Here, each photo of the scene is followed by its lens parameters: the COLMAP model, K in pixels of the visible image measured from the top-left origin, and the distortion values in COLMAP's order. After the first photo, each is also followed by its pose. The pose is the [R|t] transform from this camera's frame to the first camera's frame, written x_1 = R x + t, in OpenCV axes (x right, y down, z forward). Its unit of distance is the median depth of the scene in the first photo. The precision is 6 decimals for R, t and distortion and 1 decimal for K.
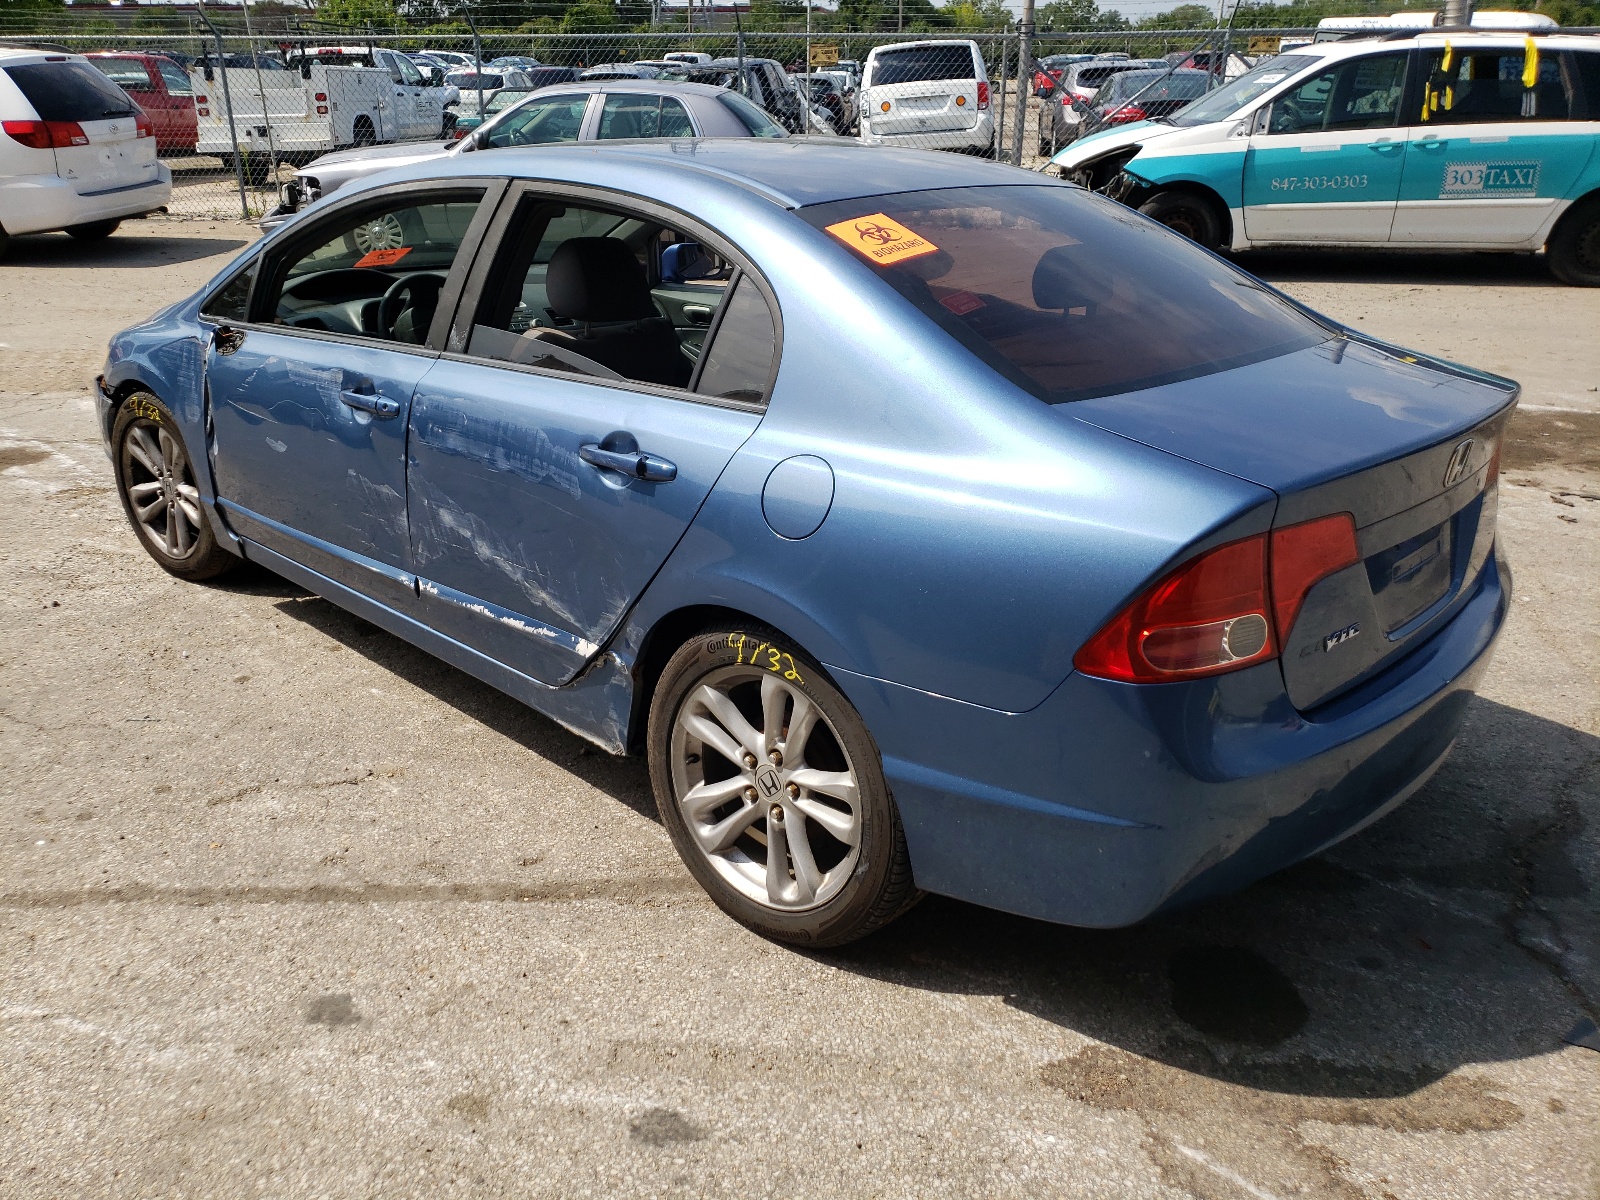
lens RADIAL K [[1211.2, 0, 766.3], [0, 1211.2, 600.7], [0, 0, 1]] dist [0.070521, -0.073725]
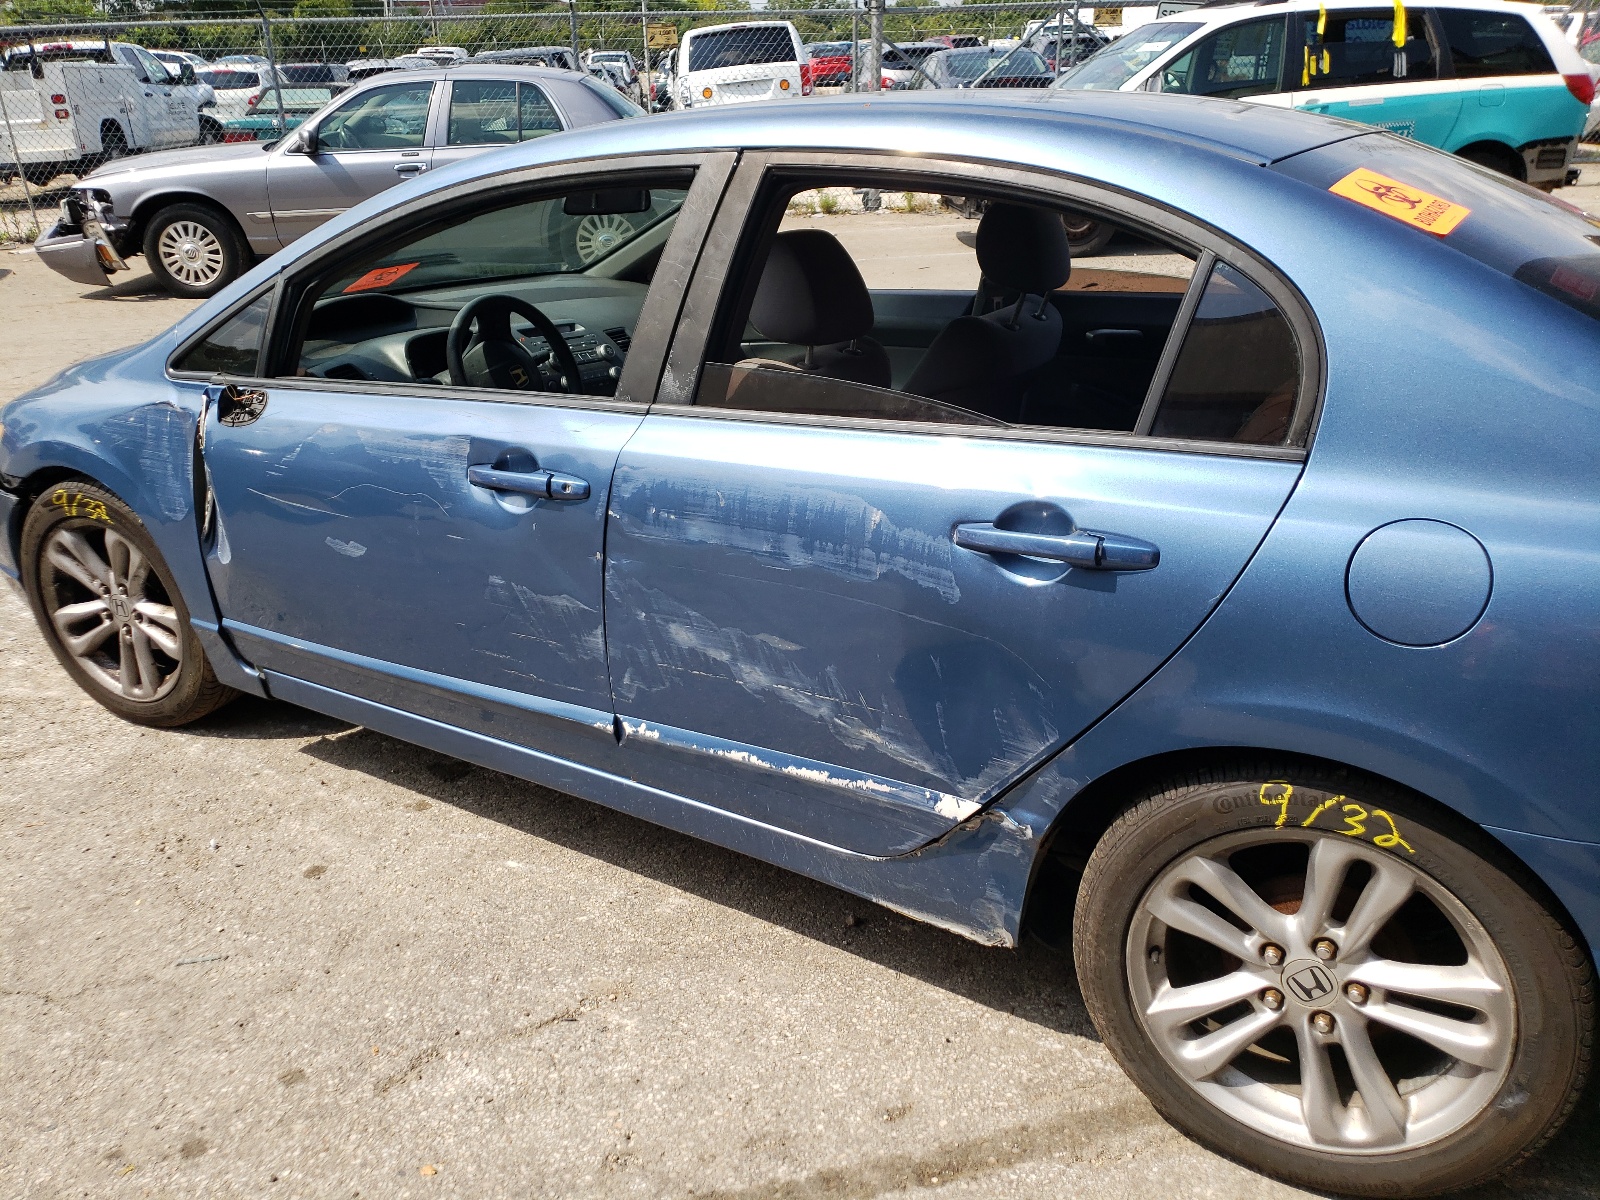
lens RADIAL K [[1216.6, 0, 802.9], [0, 1216.6, 623.8], [0, 0, 1]] dist [0.042900, -0.028857]
pose [[0.977062, -0.108394, 0.183304, -0.266210], [0.104669, 0.994057, 0.029908, -0.073581], [-0.185457, -0.010036, 0.982601, 0.239185]]
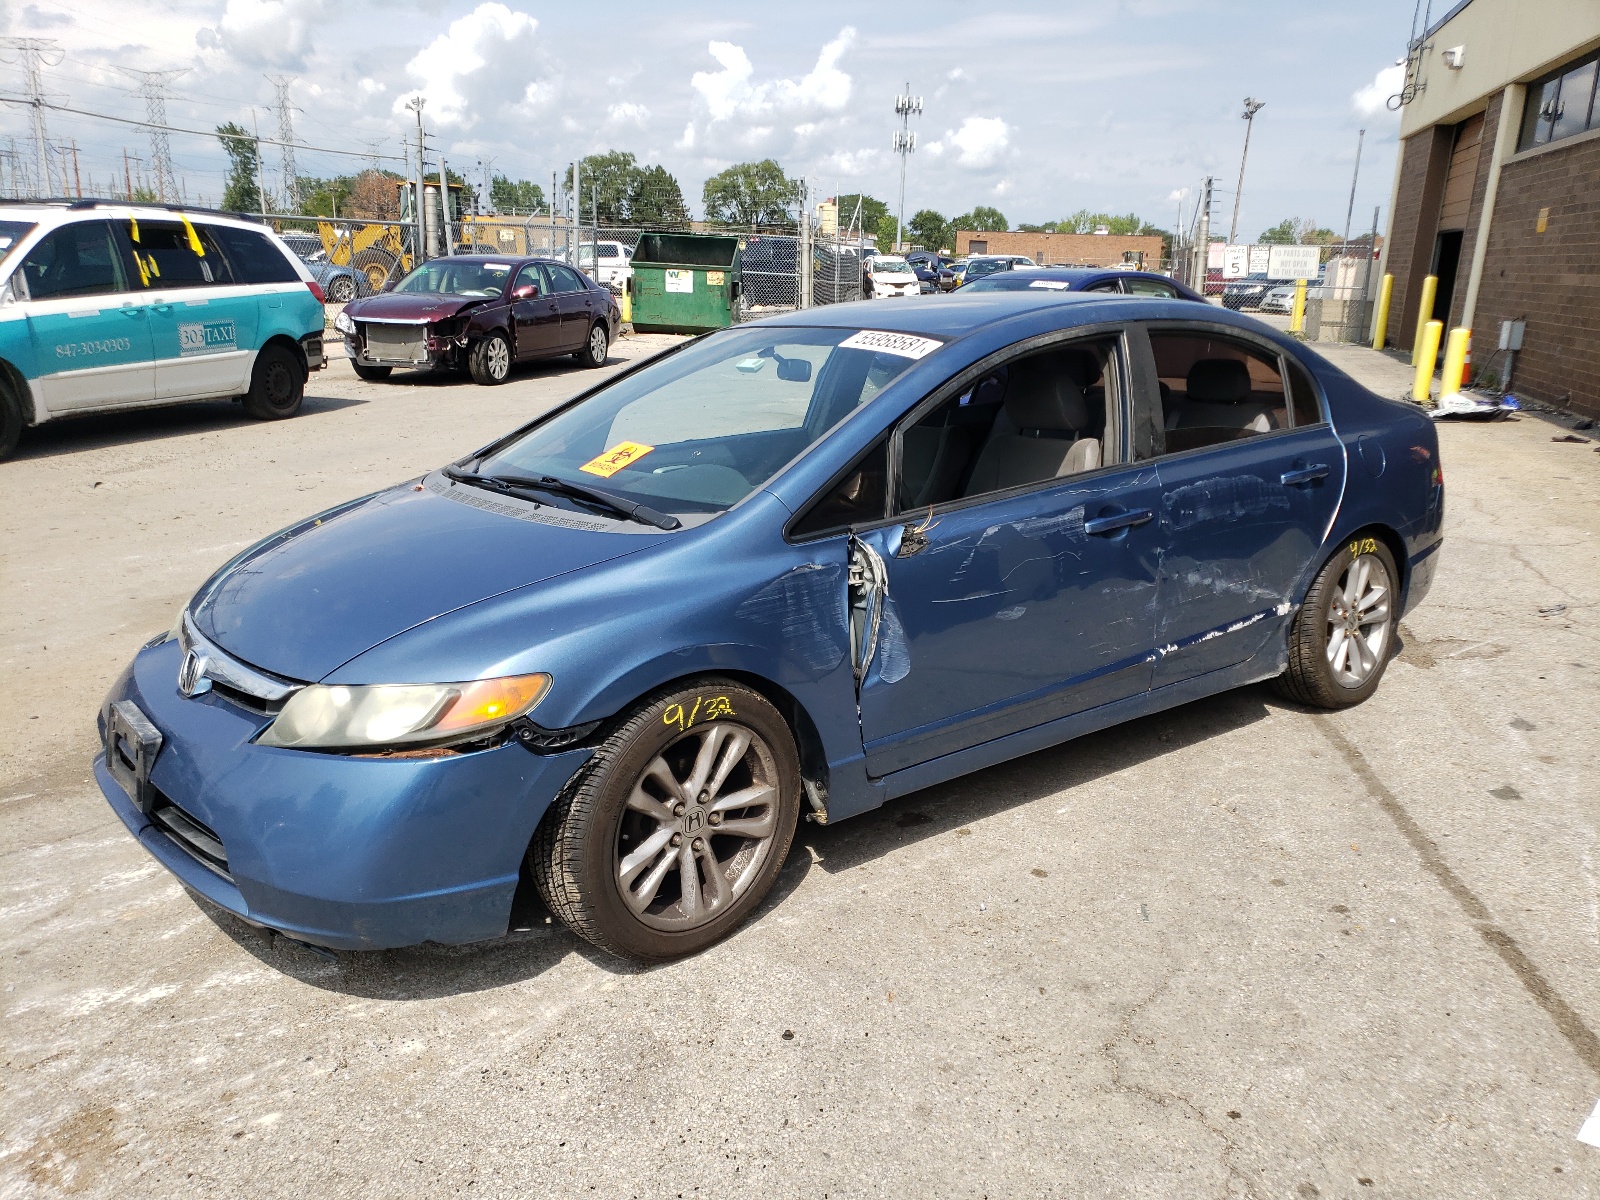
lens RADIAL K [[1216.6, 0, 802.9], [0, 1216.6, 623.8], [0, 0, 1]] dist [0.042900, -0.028857]
pose [[0.148560, -0.271813, 0.950814, -1.290608], [0.369700, 0.907032, 0.201533, -0.361232], [-0.917198, 0.321576, 0.235238, 0.898226]]
